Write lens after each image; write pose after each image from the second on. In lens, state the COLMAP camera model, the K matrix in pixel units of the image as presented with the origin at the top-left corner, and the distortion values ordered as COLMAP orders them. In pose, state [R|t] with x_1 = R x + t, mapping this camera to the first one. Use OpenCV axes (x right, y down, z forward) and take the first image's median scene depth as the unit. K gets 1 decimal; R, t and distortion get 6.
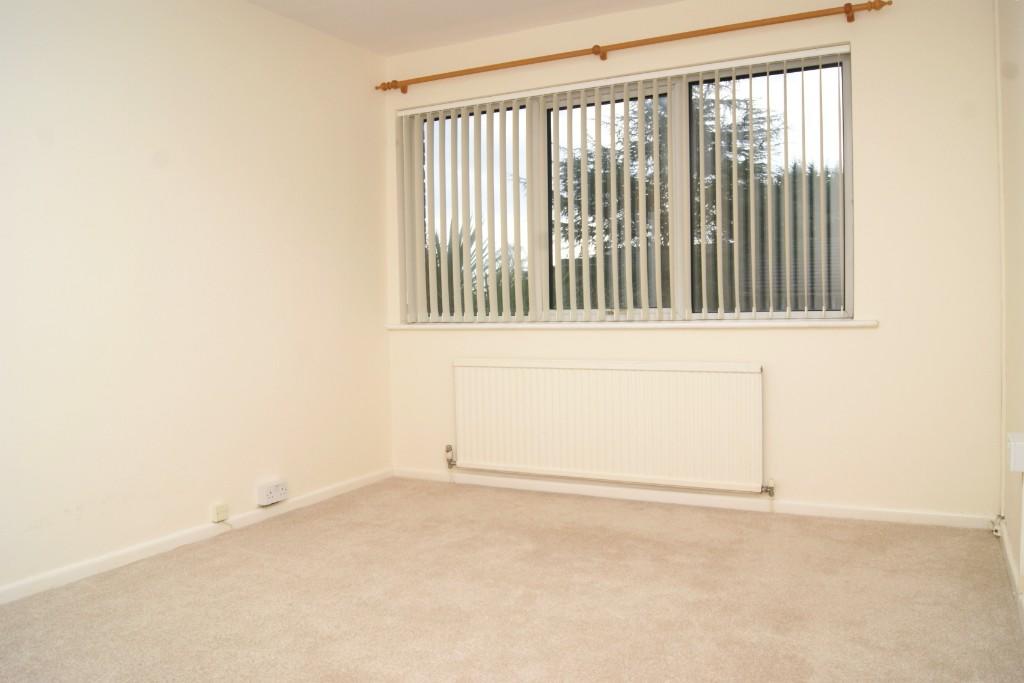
lens RADIAL K [[825.2, 0, 508.8], [0, 825.2, 331.4], [0, 0, 1]] dist [-0.067579, 0.003342]
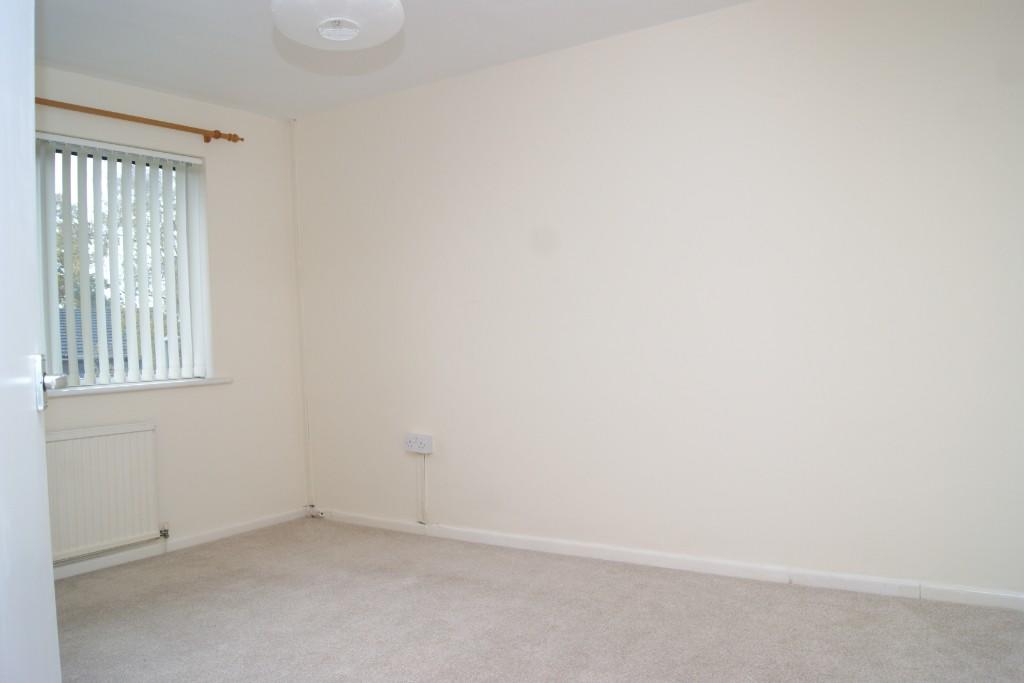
lens RADIAL K [[825.2, 0, 508.9], [0, 825.2, 348.1], [0, 0, 1]] dist [-0.067579, 0.003342]
pose [[0.115591, 0.011761, 0.993227, -0.770825], [0.082220, 0.996385, -0.021367, 0.004173], [-0.989888, 0.084133, 0.114206, 0.402893]]
